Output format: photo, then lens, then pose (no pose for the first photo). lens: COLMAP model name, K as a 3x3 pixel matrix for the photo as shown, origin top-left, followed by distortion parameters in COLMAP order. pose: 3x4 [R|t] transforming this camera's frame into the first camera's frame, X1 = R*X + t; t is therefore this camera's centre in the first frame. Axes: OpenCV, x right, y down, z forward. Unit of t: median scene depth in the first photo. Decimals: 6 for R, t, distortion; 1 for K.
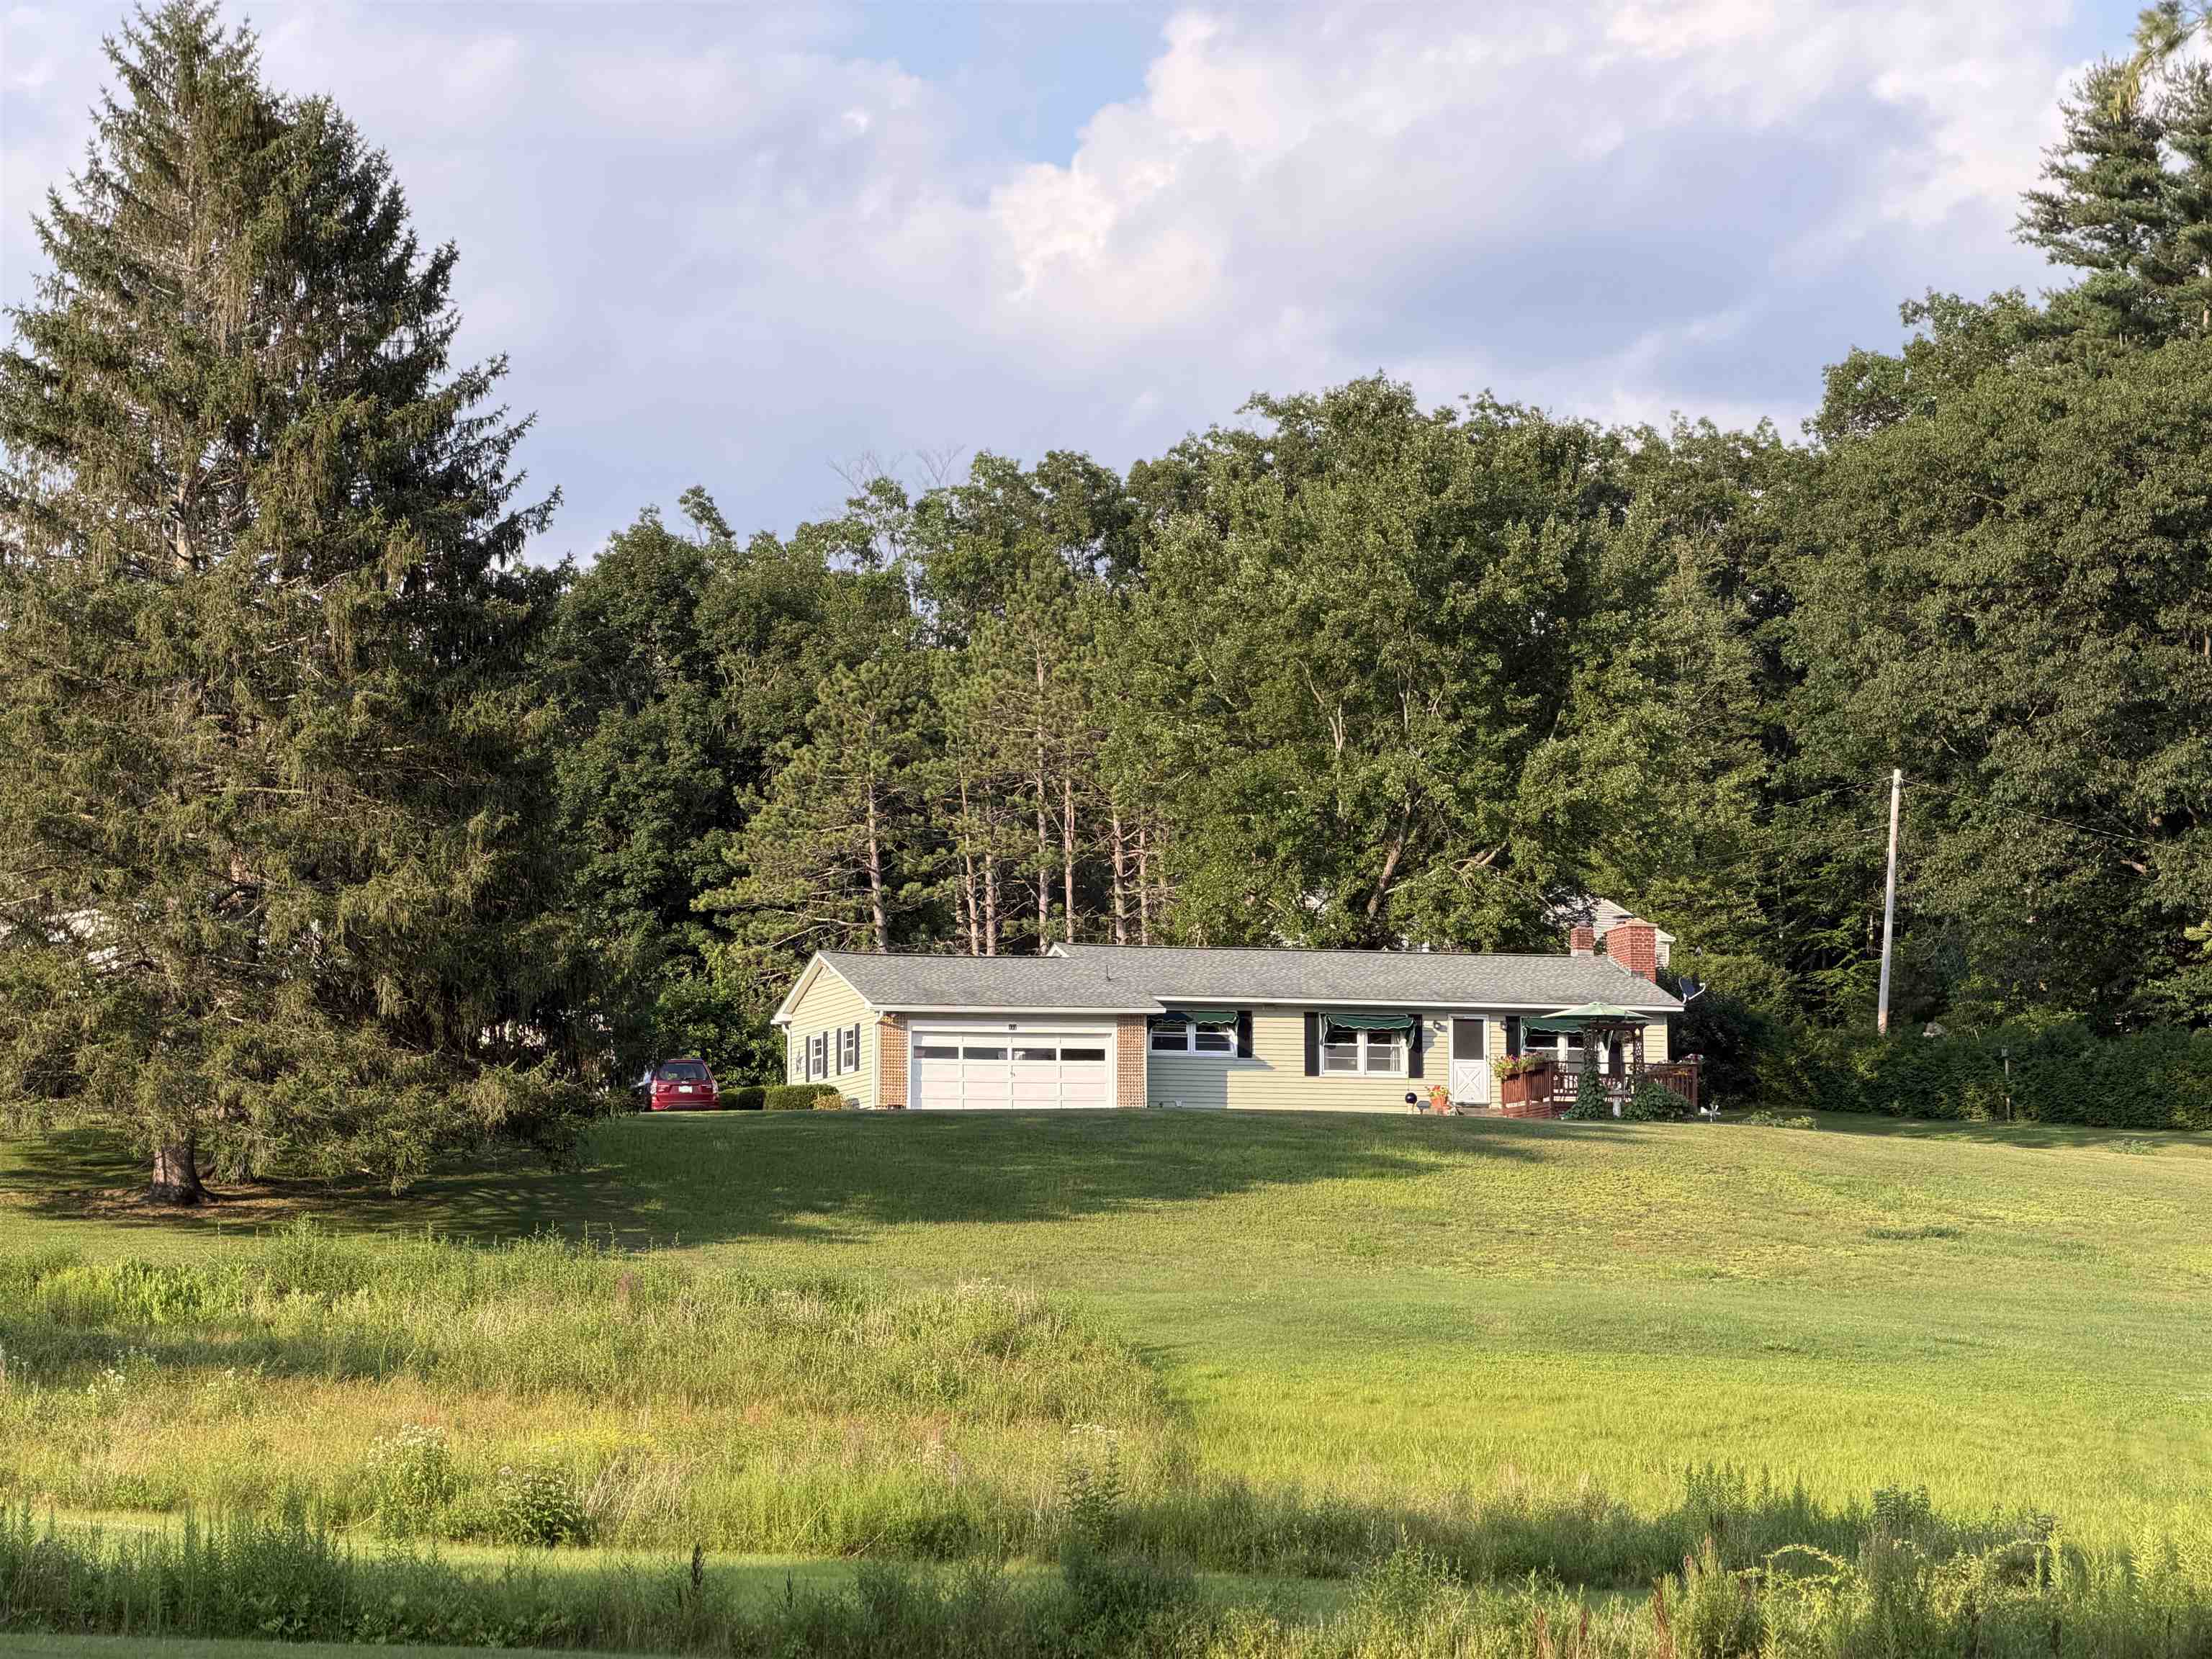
lens RADIAL K [[6657.8, 0, 1040.7], [0, 6657.8, 850.6], [0, 0, 1]] dist [0.221683, 0.000000]
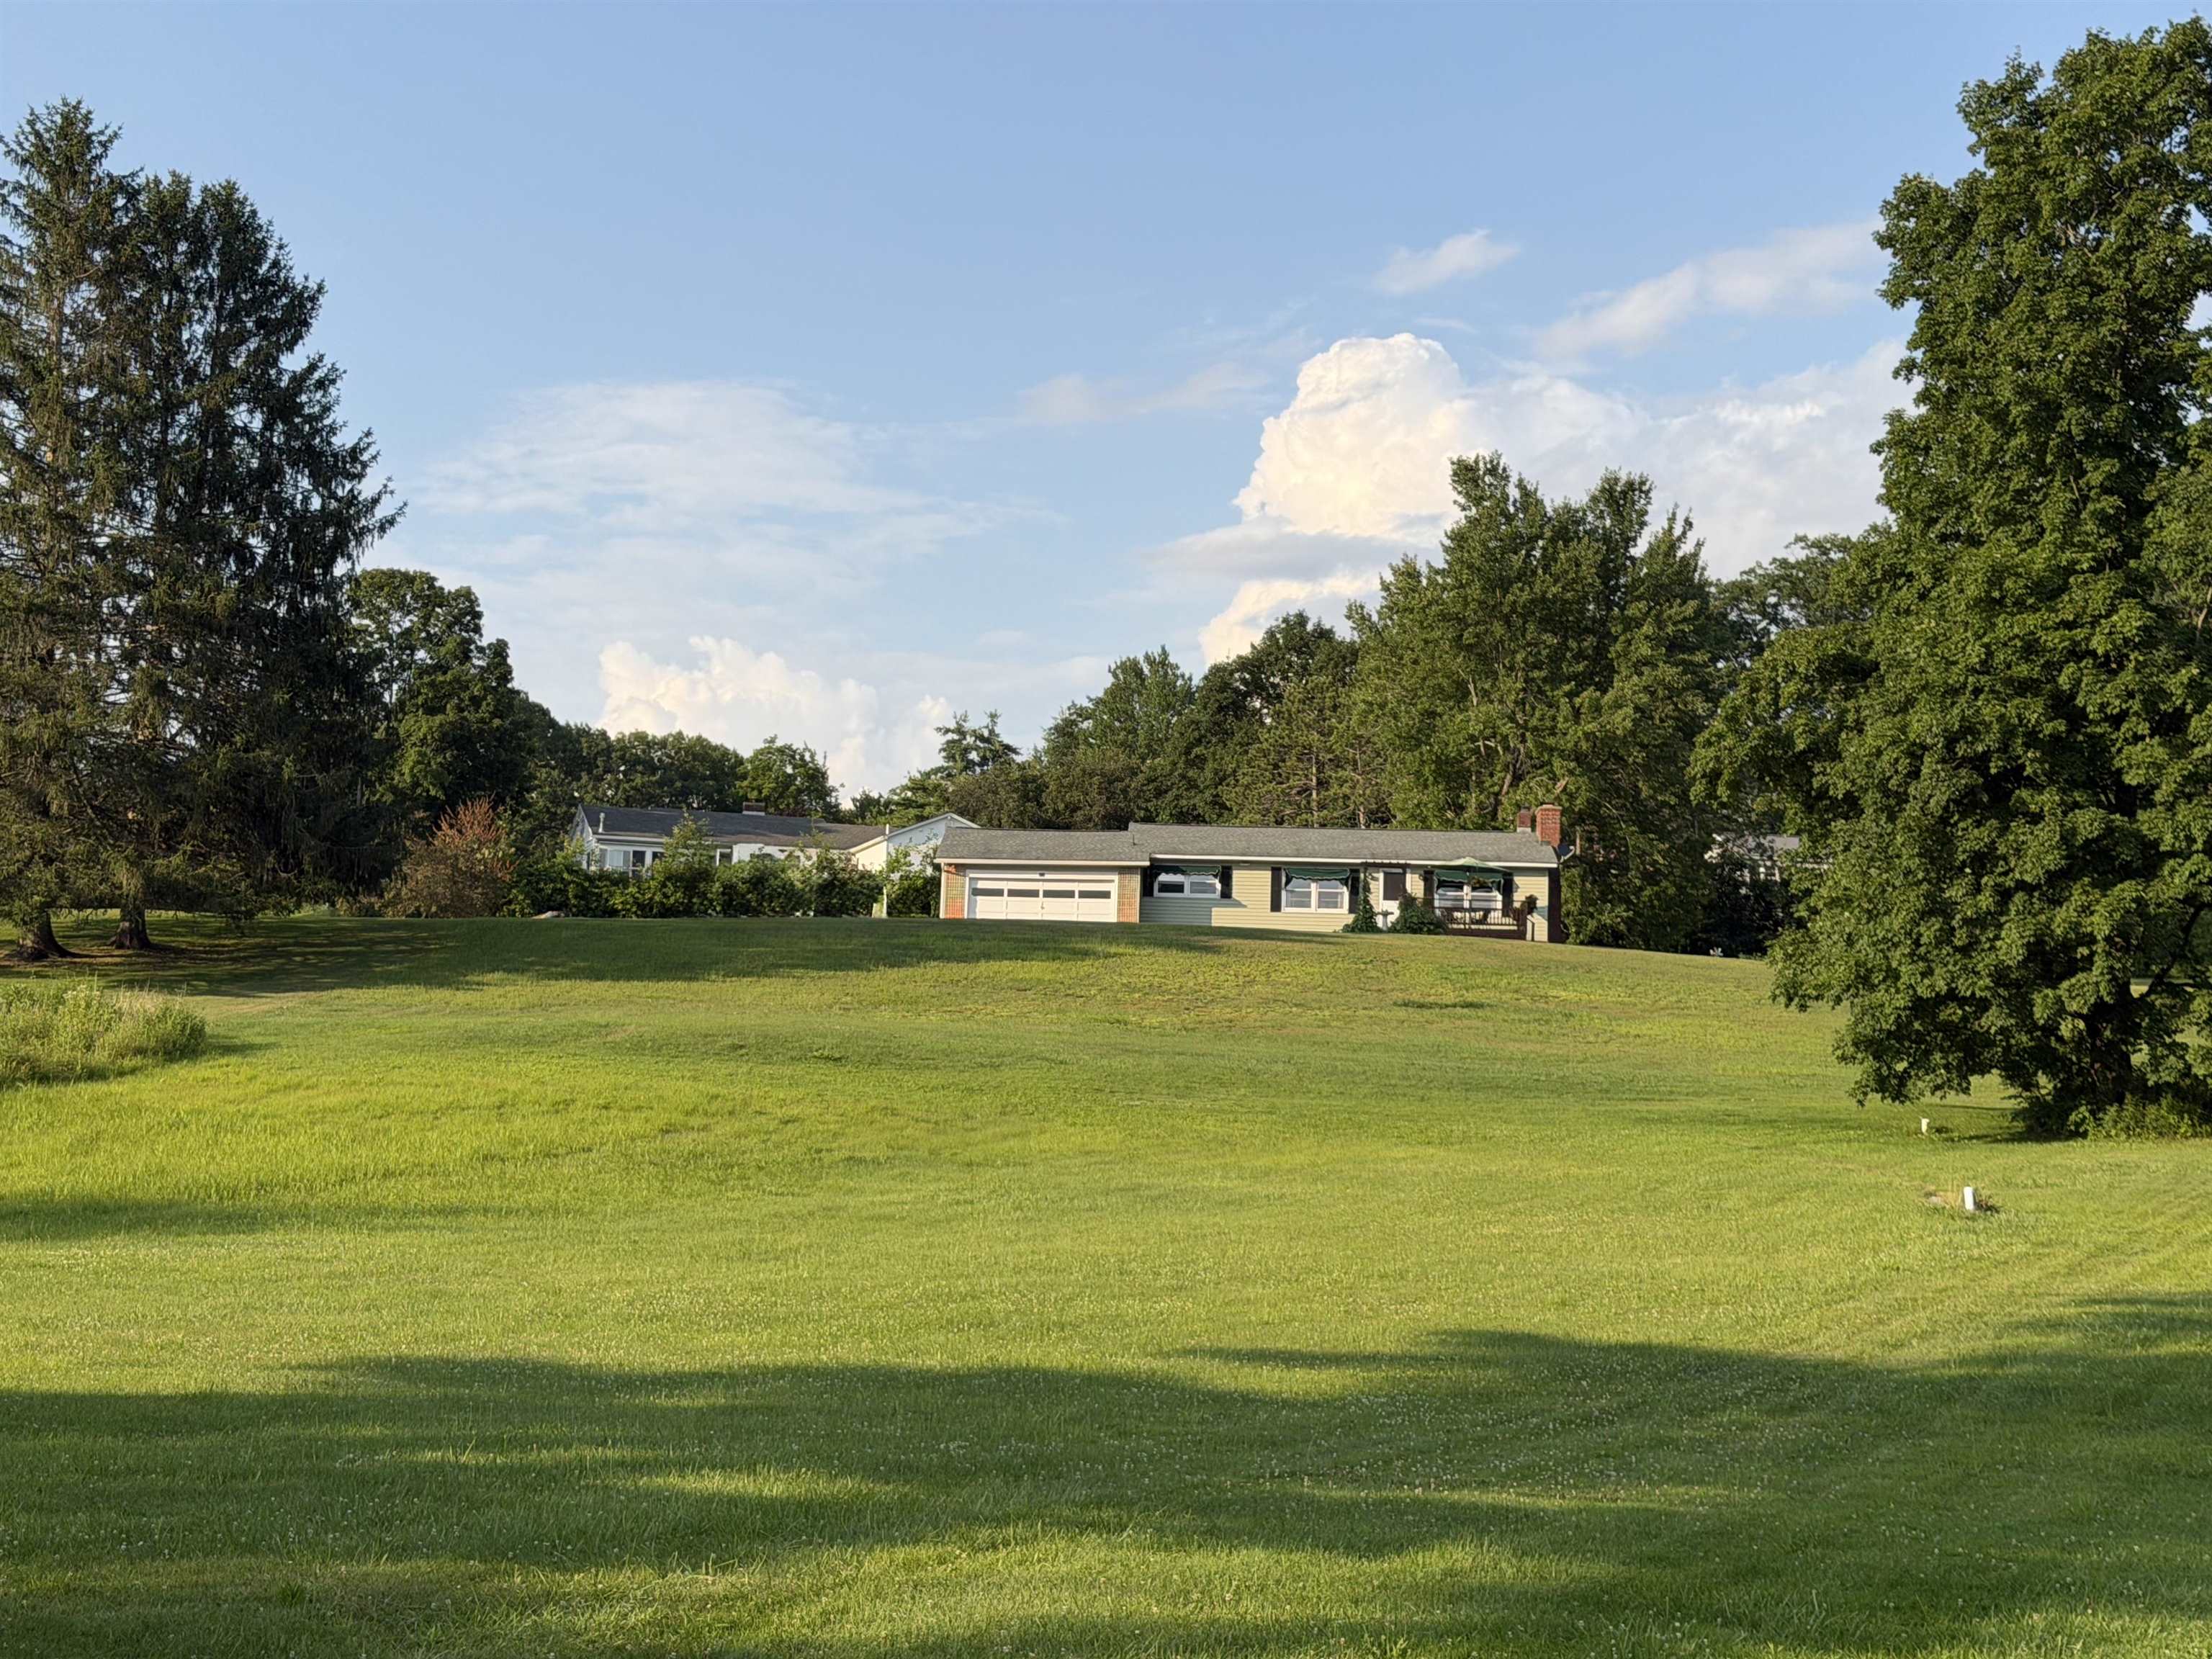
lens RADIAL K [[3339.6, 0, 1210.4], [0, 3339.6, 821.1], [0, 0, 1]] dist [0.126332, 0.000000]
pose [[0.940186, -0.012521, -0.340432, 0.273220], [0.002239, 0.999530, -0.030579, 0.036843], [0.340655, 0.027987, 0.939772, 0.335360]]
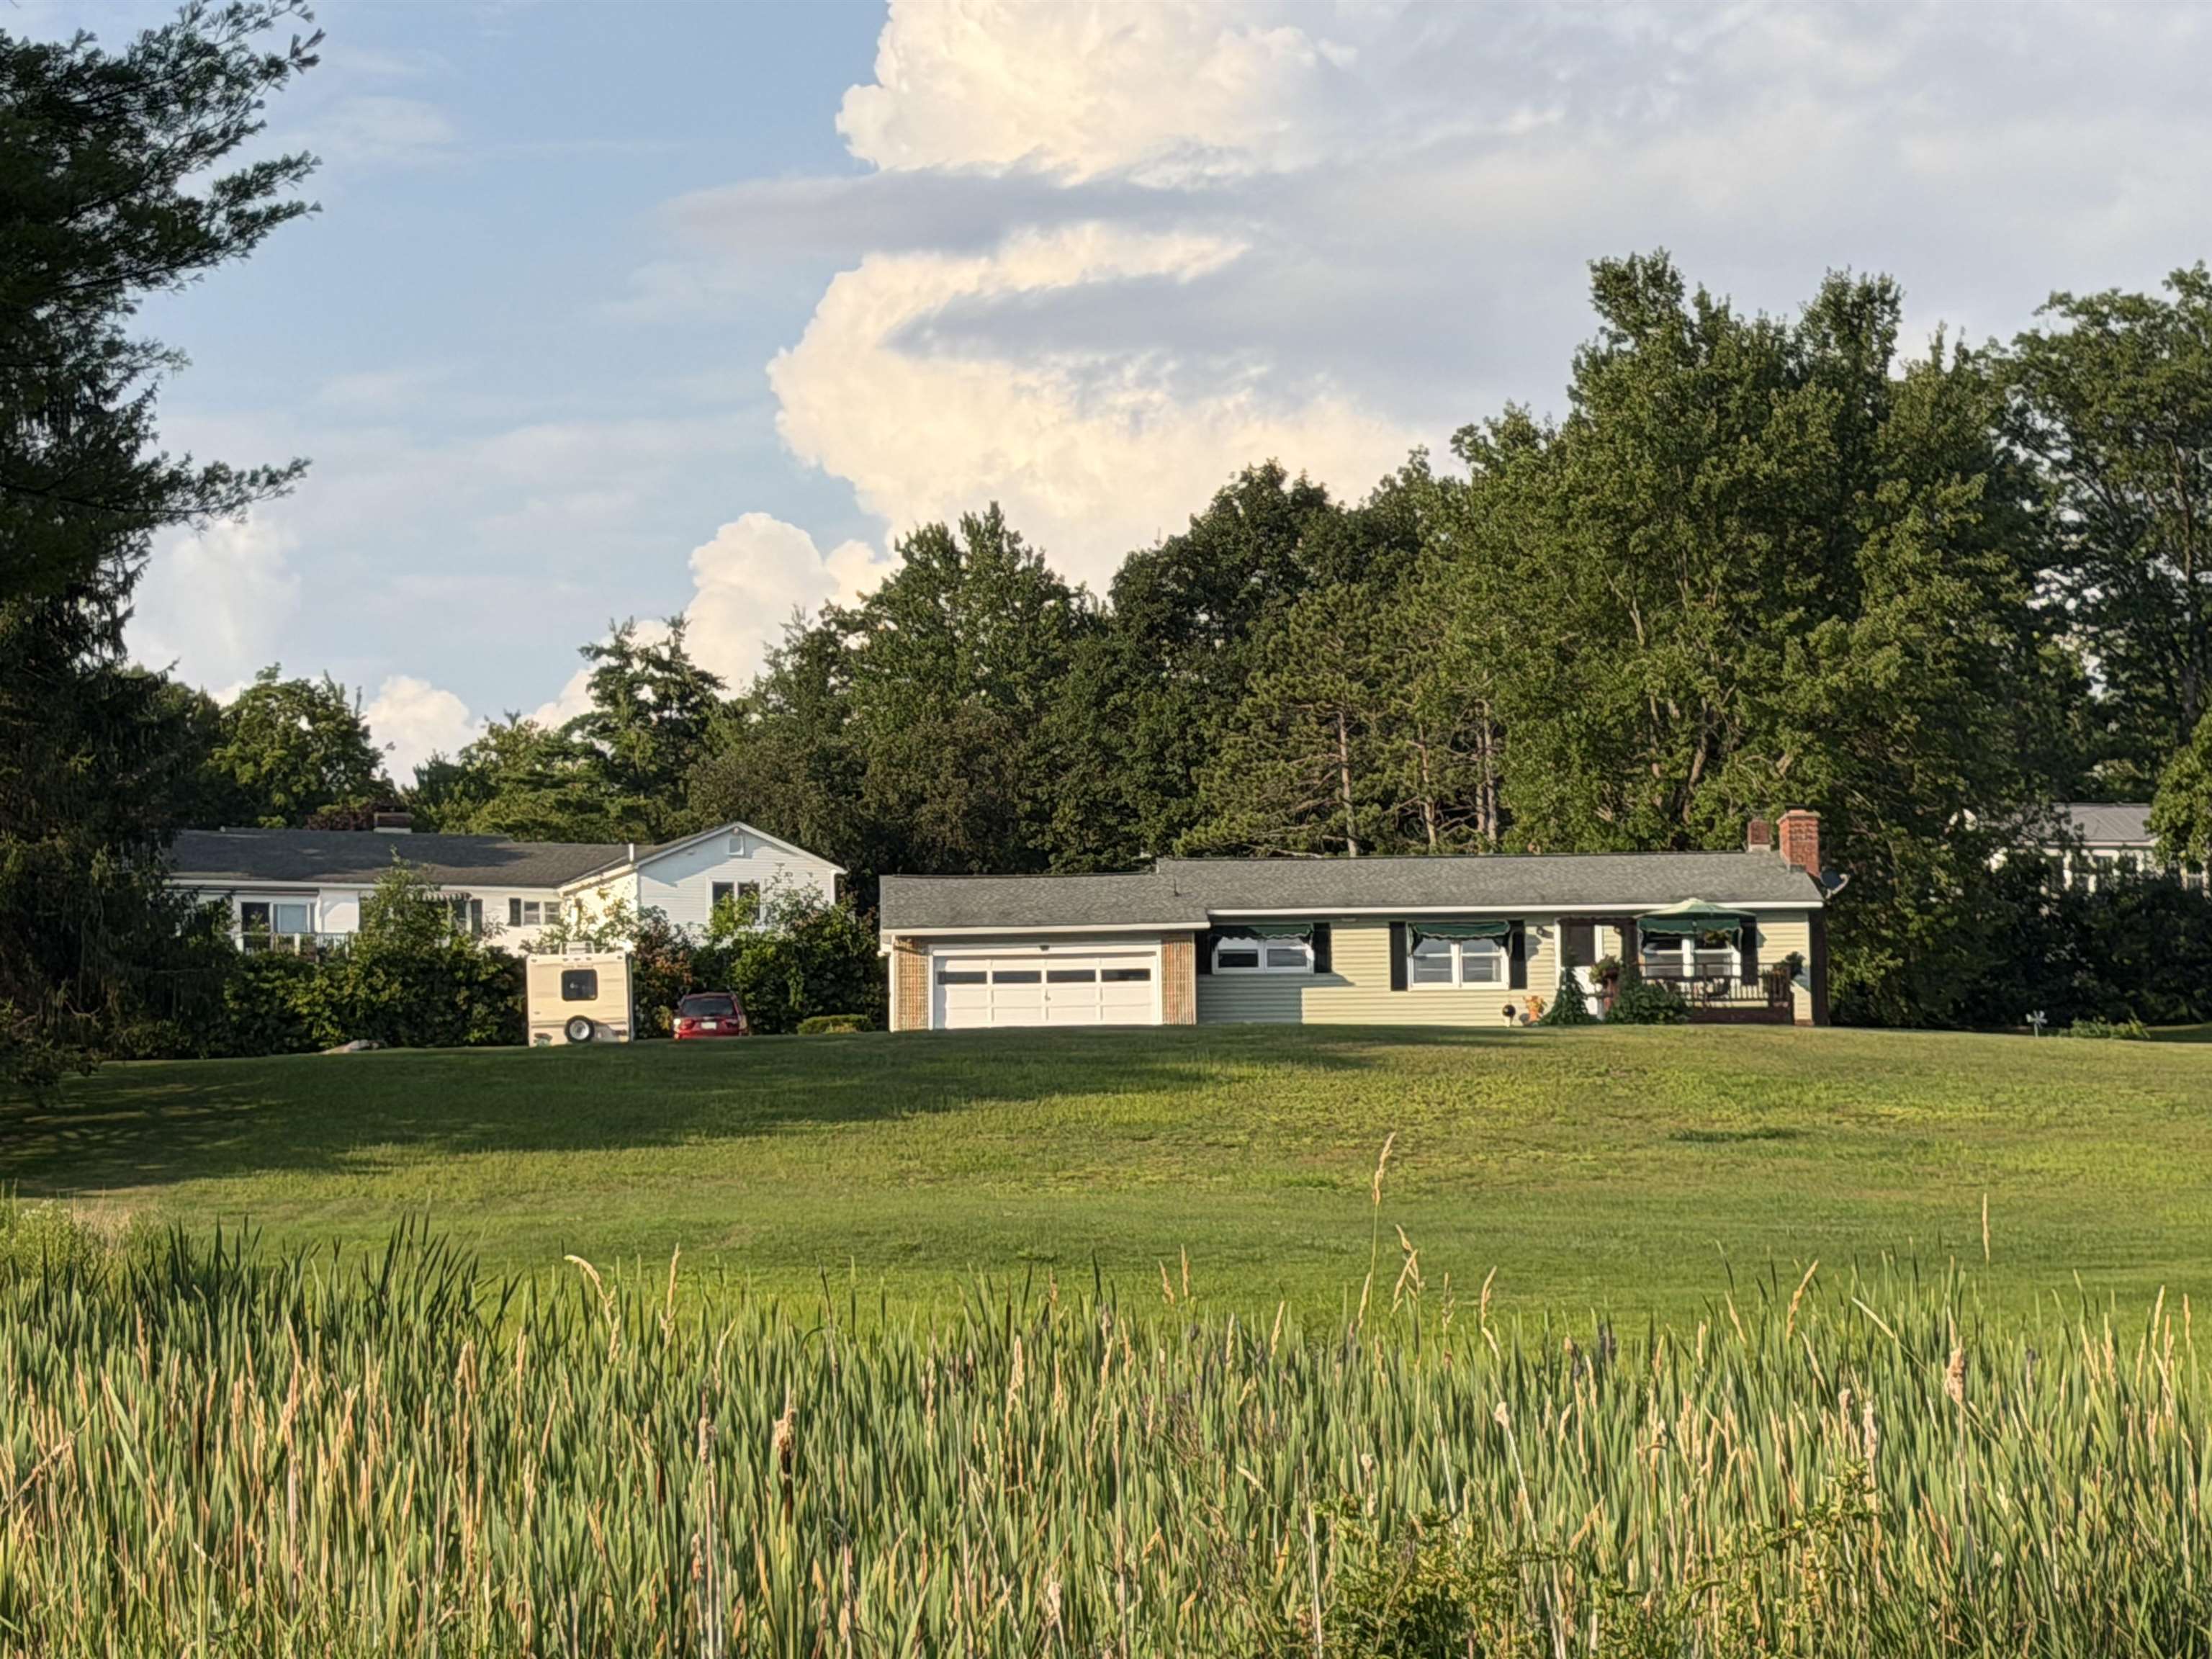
lens RADIAL K [[6437.2, 0, 1175.2], [0, 6437.2, 706.8], [0, 0, 1]] dist [0.089137, 0.000000]
pose [[0.958397, -0.046977, -0.281546, 0.269584], [0.040402, 0.998759, -0.029117, 0.019554], [0.282565, 0.016530, 0.959106, 0.132555]]
